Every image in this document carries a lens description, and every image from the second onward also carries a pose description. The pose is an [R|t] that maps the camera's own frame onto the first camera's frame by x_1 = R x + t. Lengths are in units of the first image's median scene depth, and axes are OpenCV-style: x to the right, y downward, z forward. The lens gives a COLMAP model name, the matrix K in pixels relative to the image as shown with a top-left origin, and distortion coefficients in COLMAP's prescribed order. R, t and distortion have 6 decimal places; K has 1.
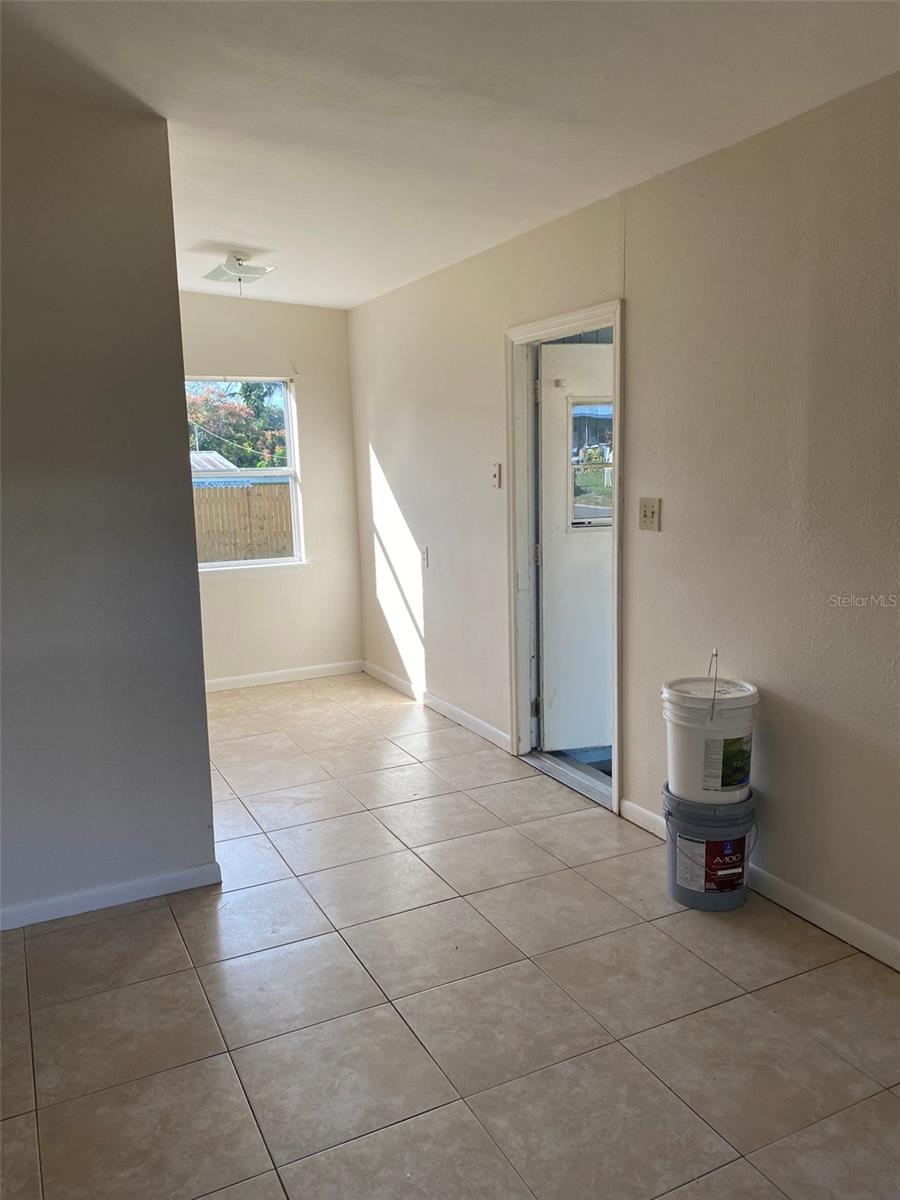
lens RADIAL K [[918.6, 0, 450.9], [0, 918.6, 610.2], [0, 0, 1]] dist [0.032383, -0.042722]
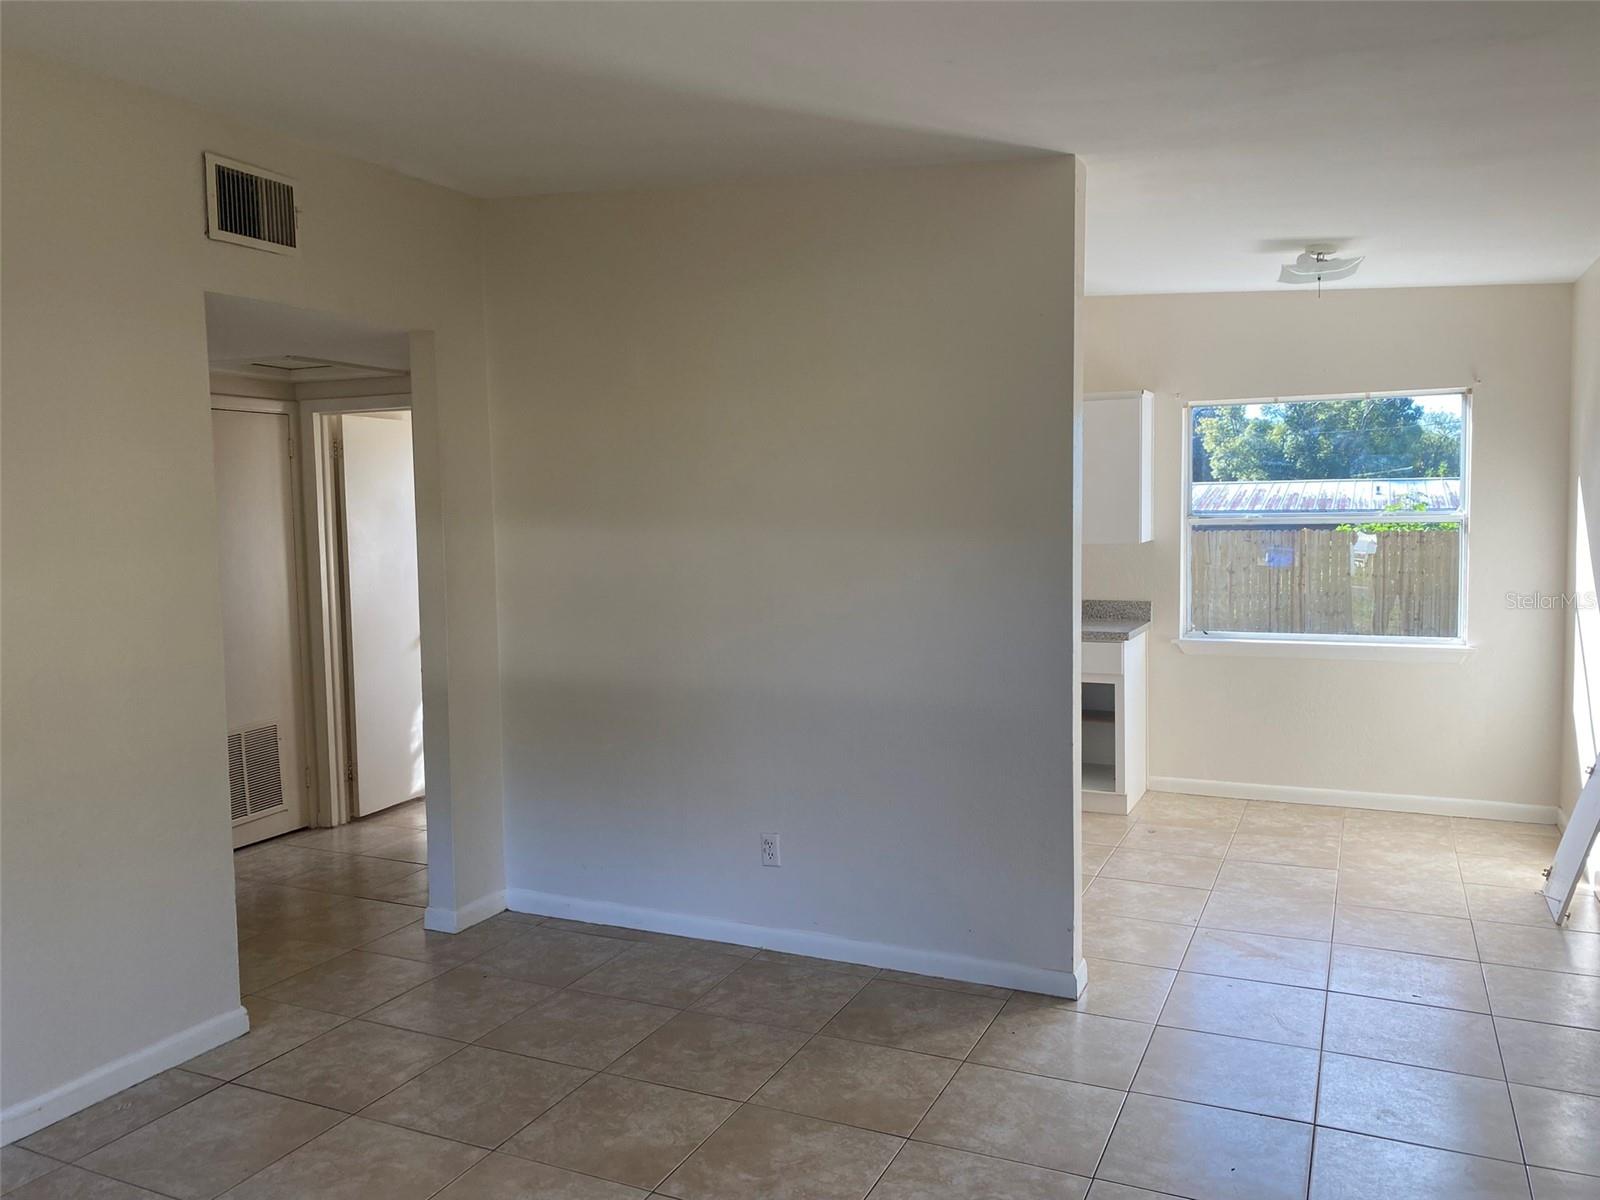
lens RADIAL K [[1224.8, 0, 800.0], [0, 1224.8, 600.0], [0, 0, 1]] dist [0.032383, -0.042722]
pose [[0.623524, 0.080993, -0.777598, 0.330539], [-0.128958, 0.991650, -0.000117, -0.030454], [0.771095, 0.100351, 0.628762, 0.031818]]
